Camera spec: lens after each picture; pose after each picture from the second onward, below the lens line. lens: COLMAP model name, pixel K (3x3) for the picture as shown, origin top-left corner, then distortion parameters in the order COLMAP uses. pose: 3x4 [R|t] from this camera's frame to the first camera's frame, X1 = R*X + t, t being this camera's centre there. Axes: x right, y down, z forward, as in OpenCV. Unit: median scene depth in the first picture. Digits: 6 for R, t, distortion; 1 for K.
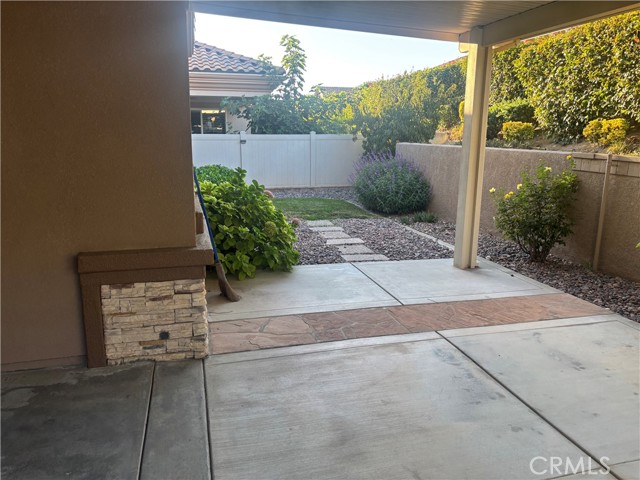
lens RADIAL K [[485.2, 0, 319.5], [0, 485.2, 235.4], [0, 0, 1]] dist [0.030717, 0.004981]
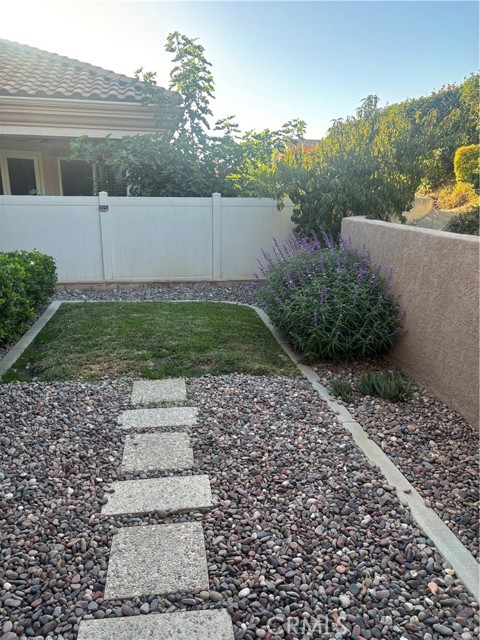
lens RADIAL K [[485.2, 0, 240.0], [0, 485.2, 320.0], [0, 0, 1]] dist [0.030717, 0.004981]
pose [[0.994988, 0.038777, -0.092165, 0.084092], [-0.033651, 0.997833, 0.056534, -0.086912], [0.094158, -0.053149, 0.994138, 0.368759]]
